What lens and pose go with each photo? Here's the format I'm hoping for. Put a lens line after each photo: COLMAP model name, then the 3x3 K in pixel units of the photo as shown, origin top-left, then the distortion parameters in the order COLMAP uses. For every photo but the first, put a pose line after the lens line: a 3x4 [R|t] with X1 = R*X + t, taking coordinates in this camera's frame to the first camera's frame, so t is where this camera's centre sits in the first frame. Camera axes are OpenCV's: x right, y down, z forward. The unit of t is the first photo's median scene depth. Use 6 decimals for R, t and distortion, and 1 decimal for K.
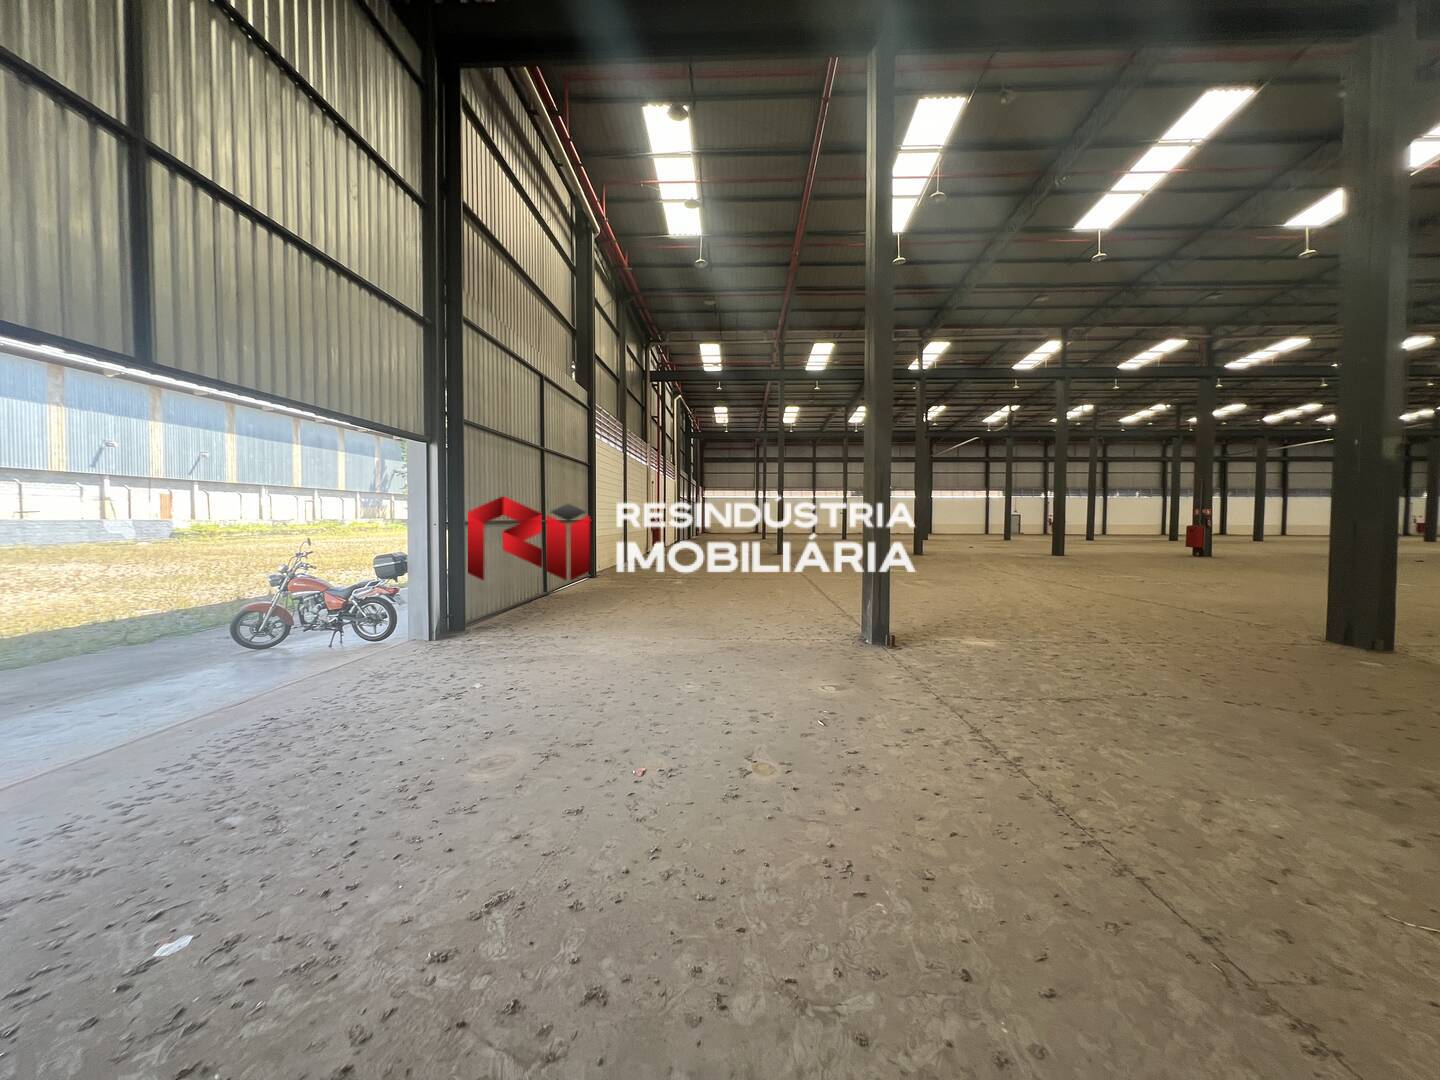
lens RADIAL K [[576.0, 0, 714.1], [0, 576.0, 533.7], [0, 0, 1]] dist [-0.003204, 0.001192]
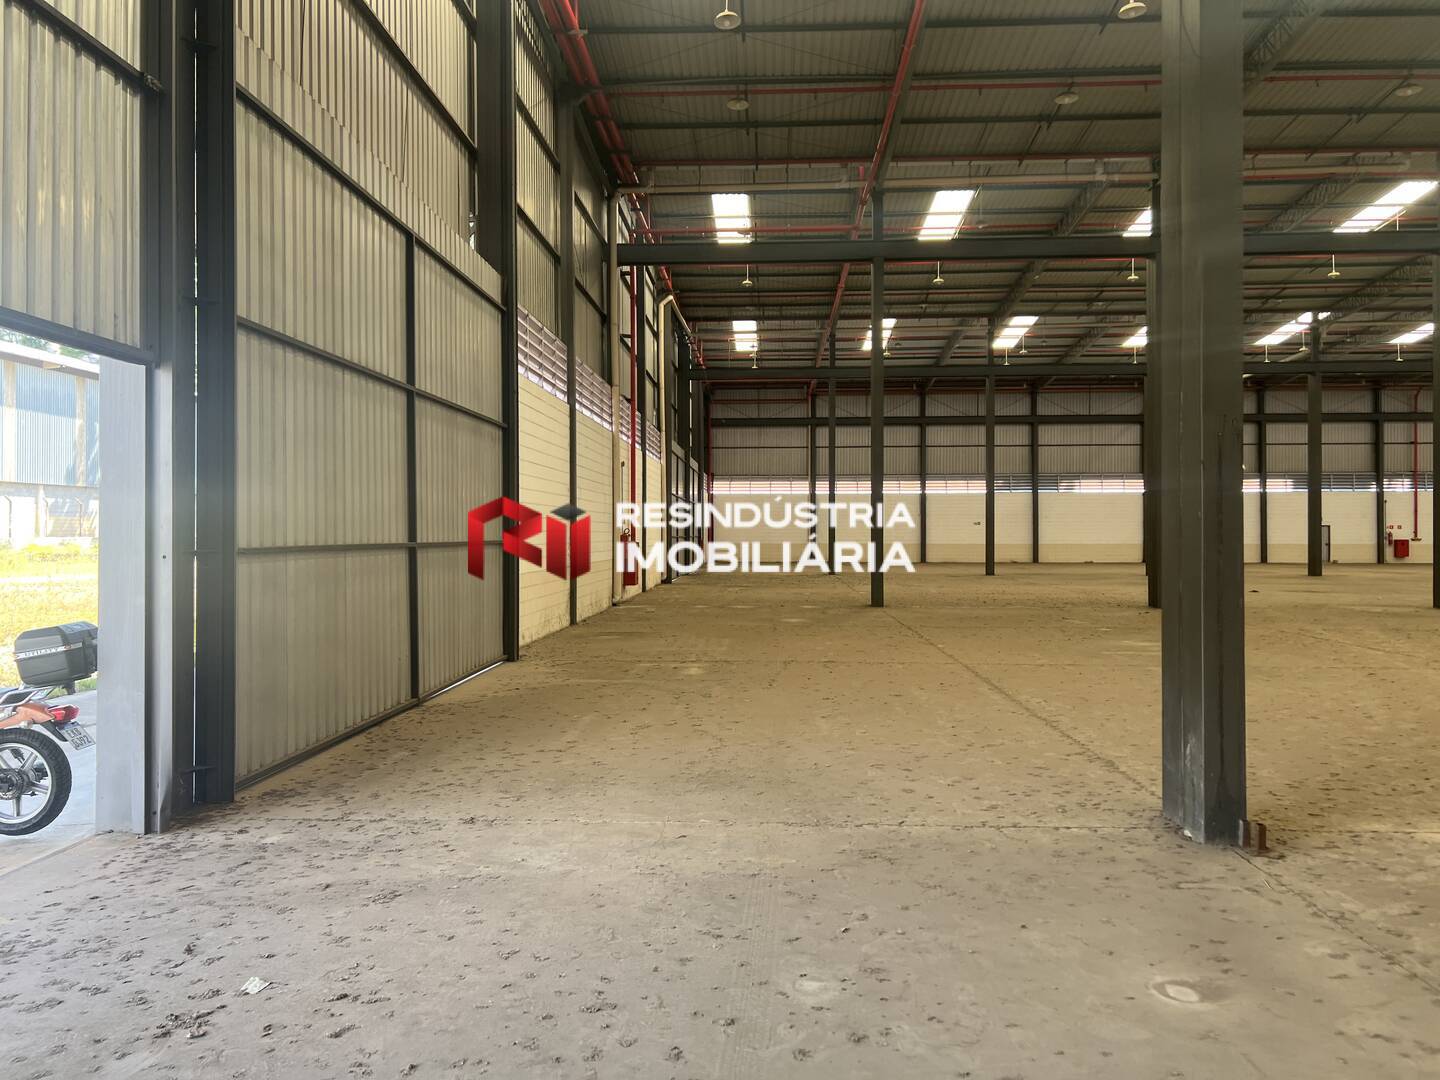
lens RADIAL K [[1081.9, 0, 714.8], [0, 1081.9, 526.1], [0, 0, 1]] dist [0.054792, -0.059327]
pose [[0.999974, -0.003303, -0.006374, -0.042817], [0.003089, 0.999443, -0.033232, -0.006421], [0.006480, 0.033212, 0.999427, 0.114481]]
